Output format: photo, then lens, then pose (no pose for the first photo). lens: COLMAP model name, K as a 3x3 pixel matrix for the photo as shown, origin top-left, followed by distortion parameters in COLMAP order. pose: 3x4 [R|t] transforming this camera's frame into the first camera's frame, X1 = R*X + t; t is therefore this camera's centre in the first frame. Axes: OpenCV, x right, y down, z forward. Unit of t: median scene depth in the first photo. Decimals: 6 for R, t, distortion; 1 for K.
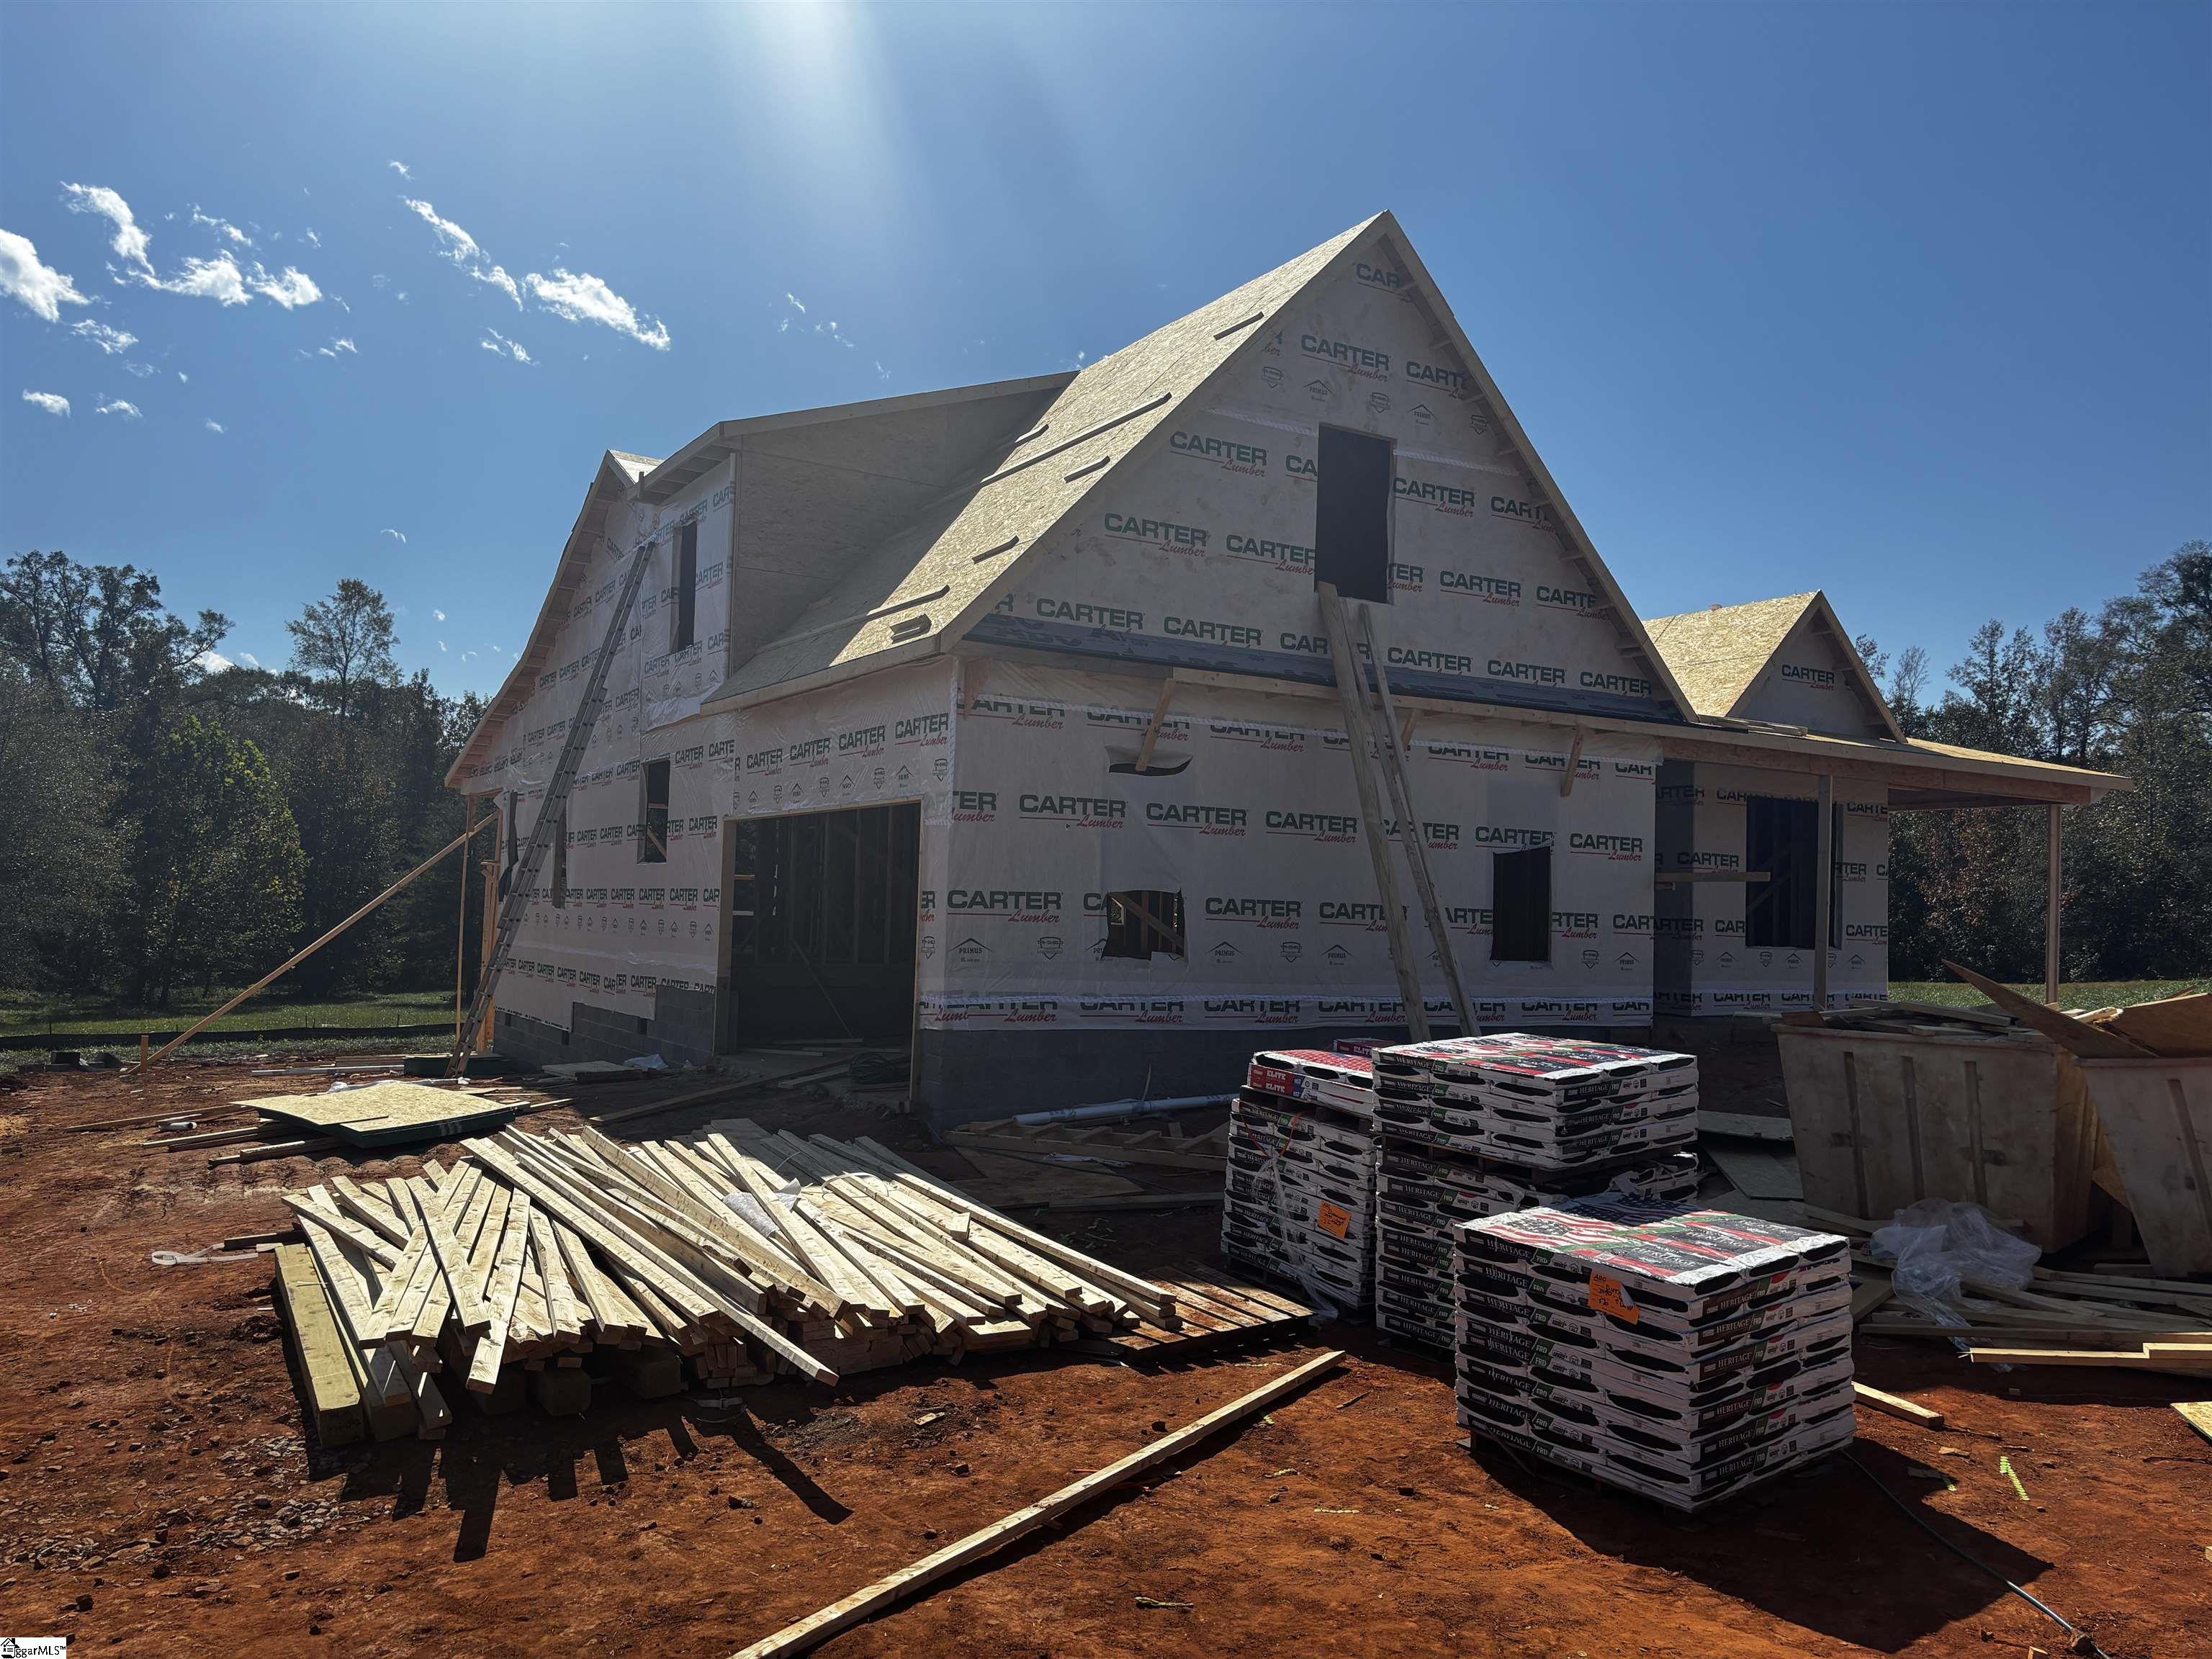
lens RADIAL K [[1679.9, 0, 1106.0], [0, 1679.9, 829.5], [0, 0, 1]] dist [0.005286, 0.001661]
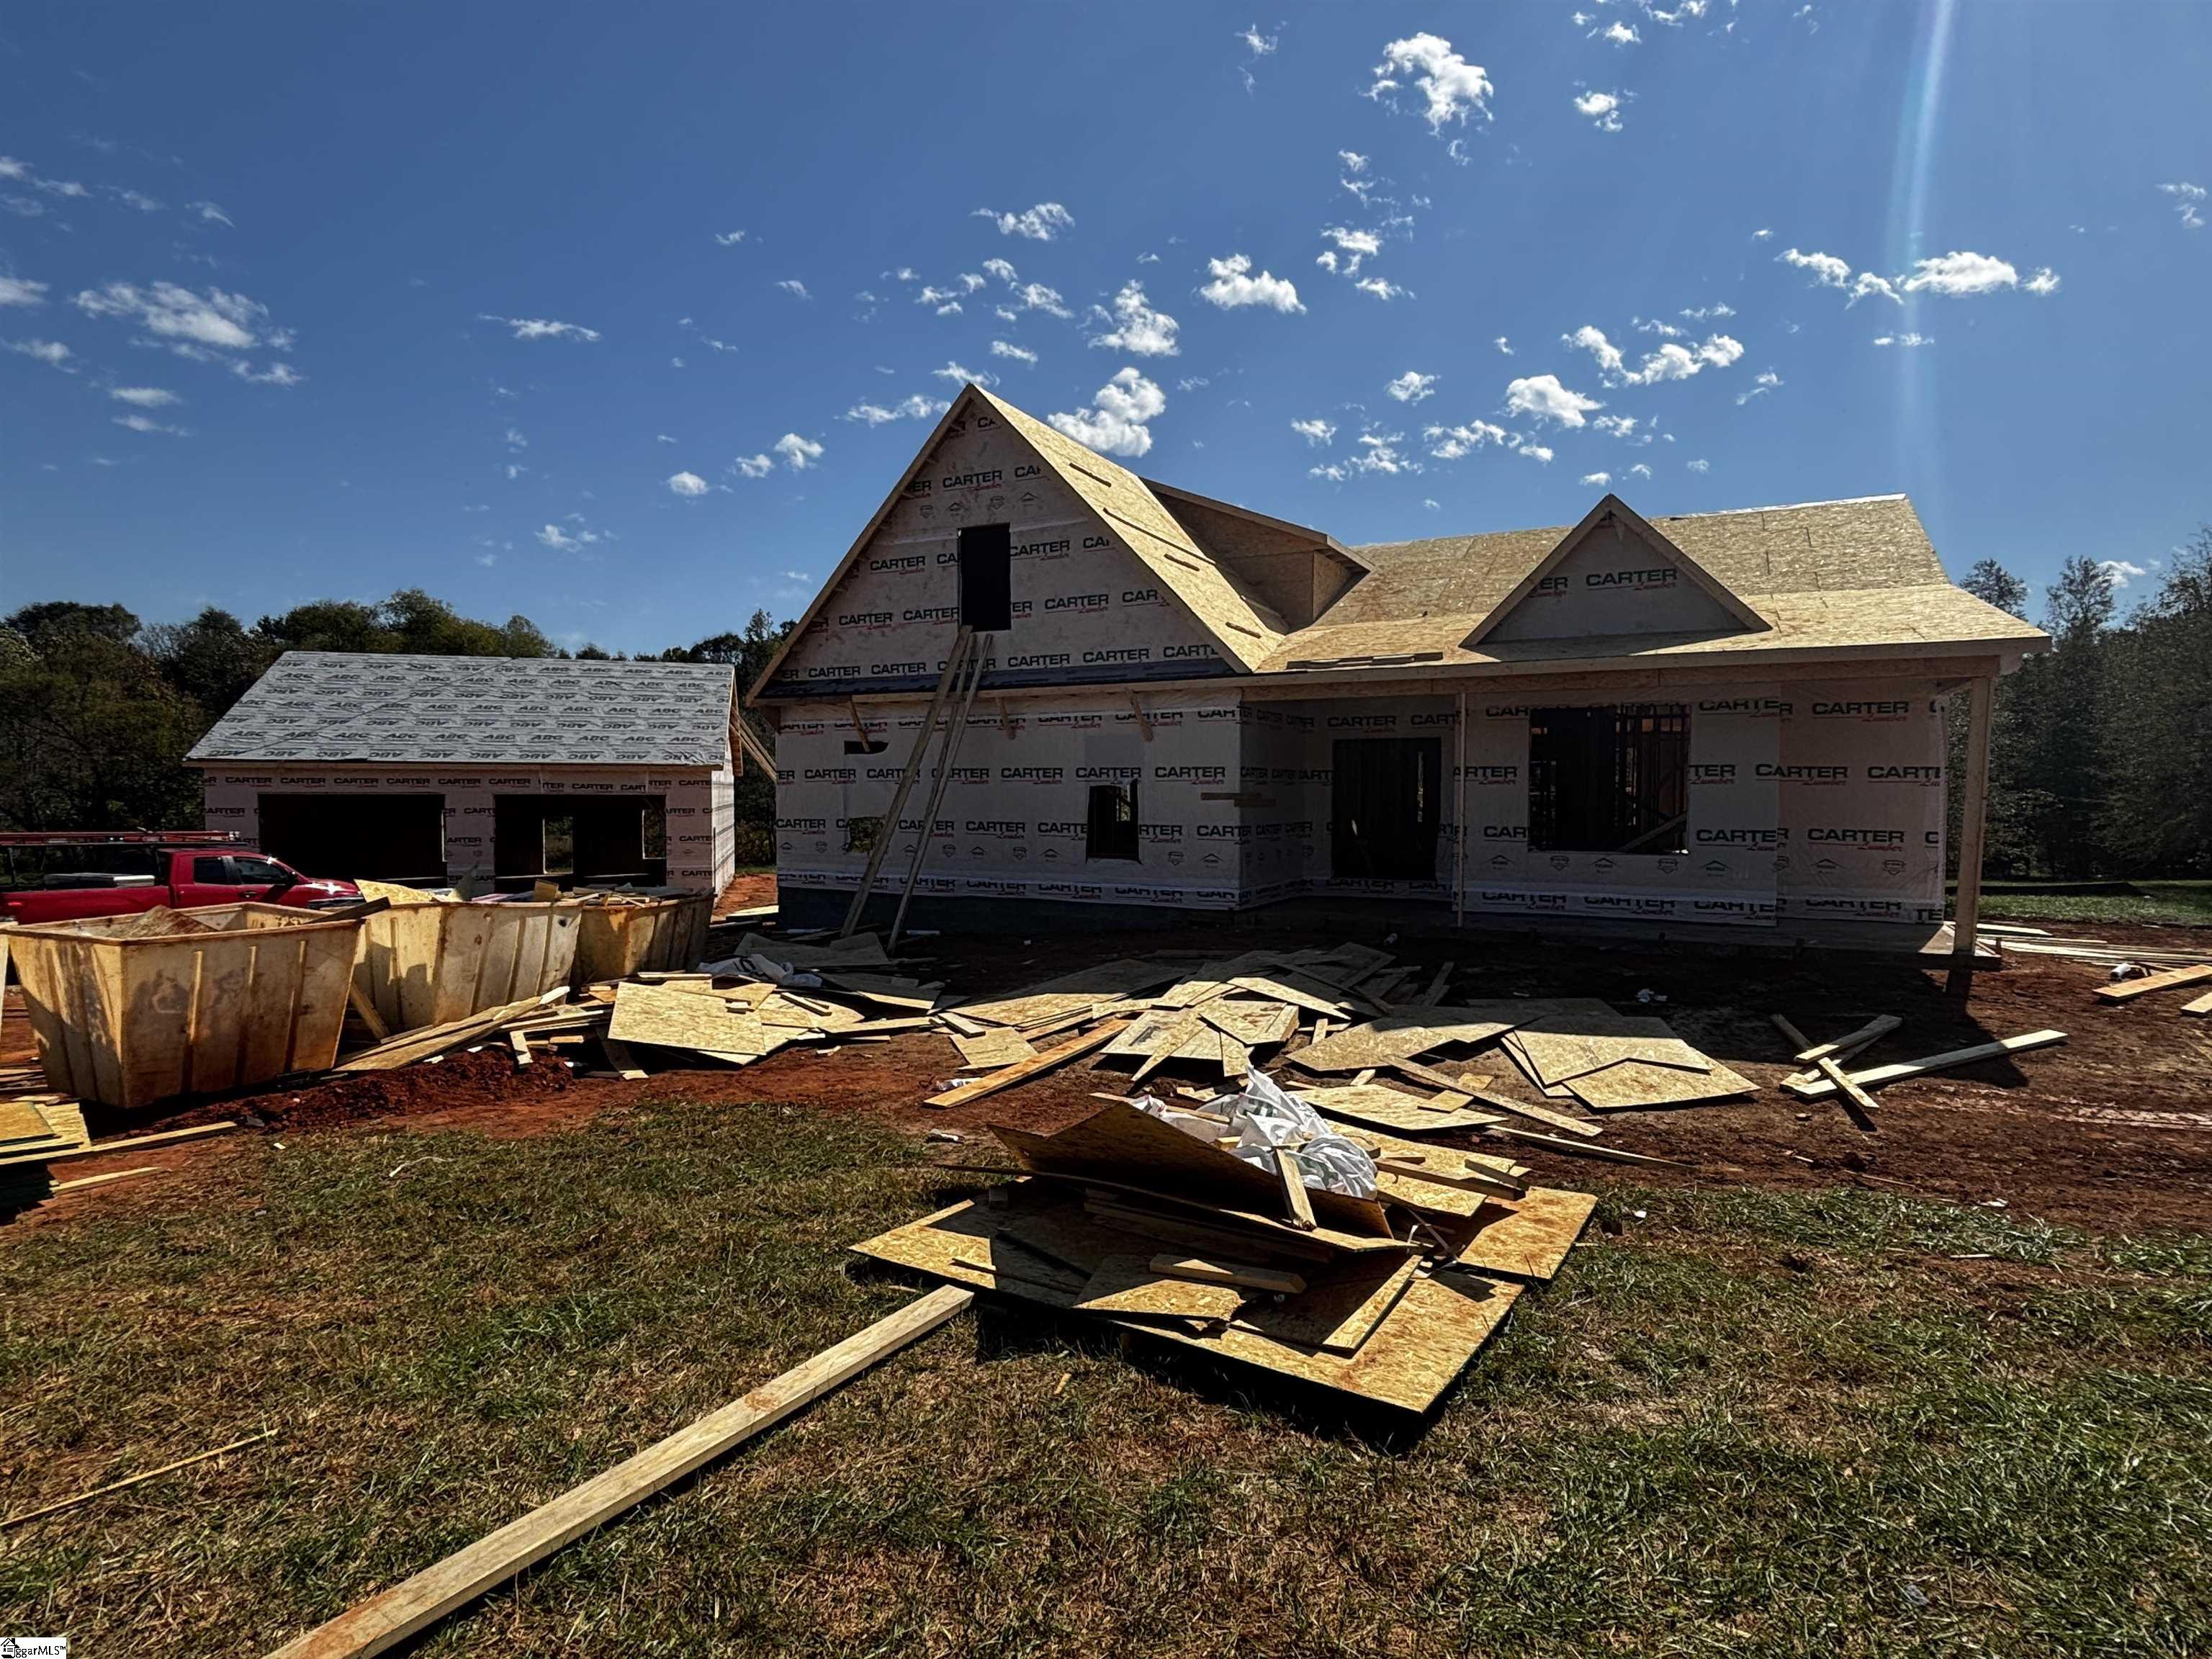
lens RADIAL K [[1294.9, 0, 1106.0], [0, 1294.9, 829.5], [0, 0, 1]] dist [0.005250, 0.000830]
pose [[0.517837, -0.008975, -0.855432, 1.199699], [0.053164, 0.998350, 0.021708, 0.029268], [0.853826, -0.056719, 0.517459, 0.425360]]
